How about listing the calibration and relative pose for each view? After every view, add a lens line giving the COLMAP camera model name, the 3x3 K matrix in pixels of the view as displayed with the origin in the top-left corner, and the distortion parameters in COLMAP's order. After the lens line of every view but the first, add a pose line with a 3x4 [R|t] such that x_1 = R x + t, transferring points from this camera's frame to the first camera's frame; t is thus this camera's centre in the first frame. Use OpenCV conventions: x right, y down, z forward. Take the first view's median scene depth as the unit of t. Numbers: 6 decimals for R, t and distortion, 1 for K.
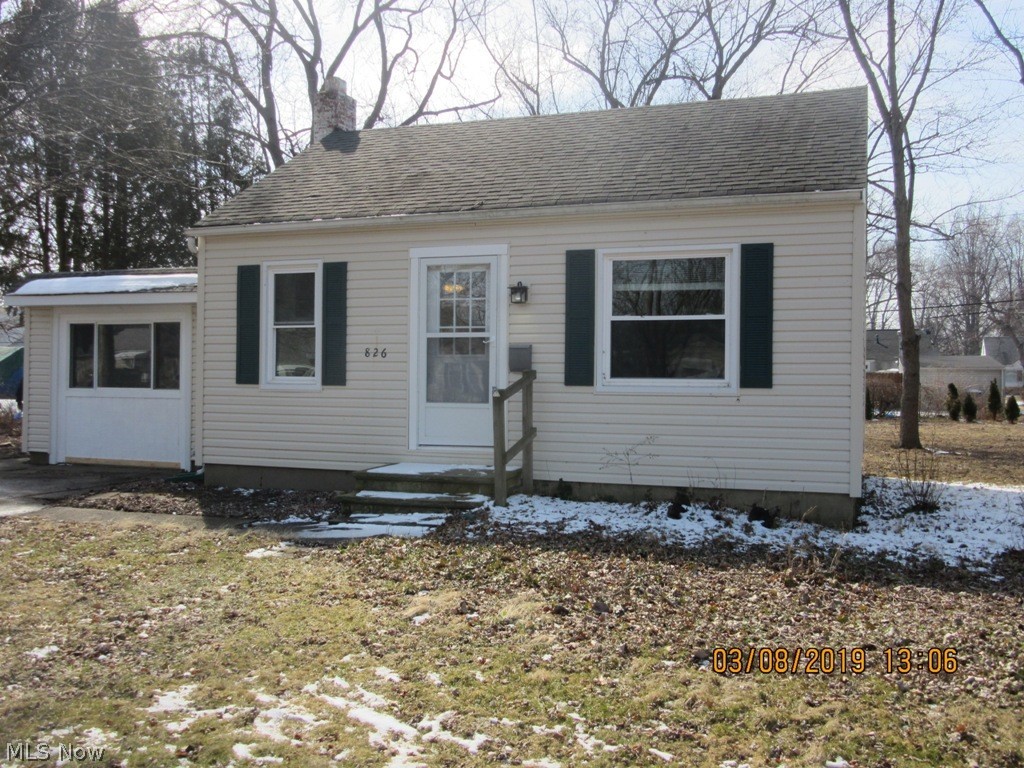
lens RADIAL K [[978.2, 0, 511.2], [0, 978.2, 382.1], [0, 0, 1]] dist [-0.018396, 0.000000]
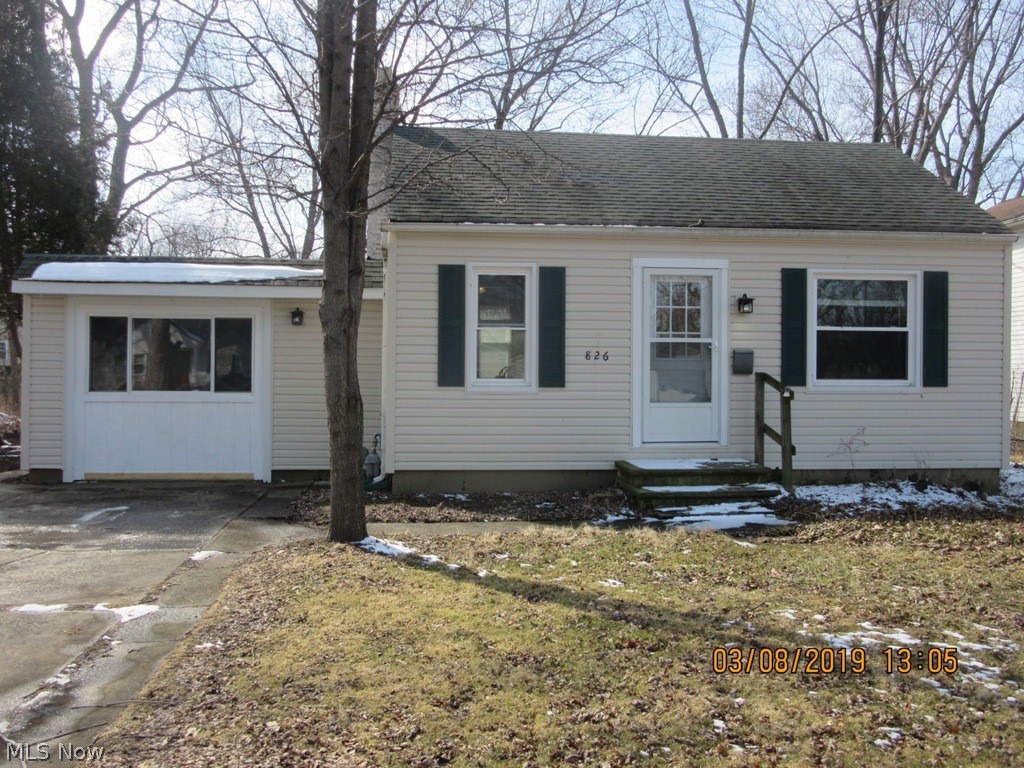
lens RADIAL K [[978.2, 0, 510.3], [0, 978.2, 383.9], [0, 0, 1]] dist [-0.018396, 0.000000]
pose [[0.897646, -0.006983, 0.440662, -0.705645], [0.003856, 0.999961, 0.007990, -0.008863], [-0.440701, -0.005473, 0.897637, 0.106278]]
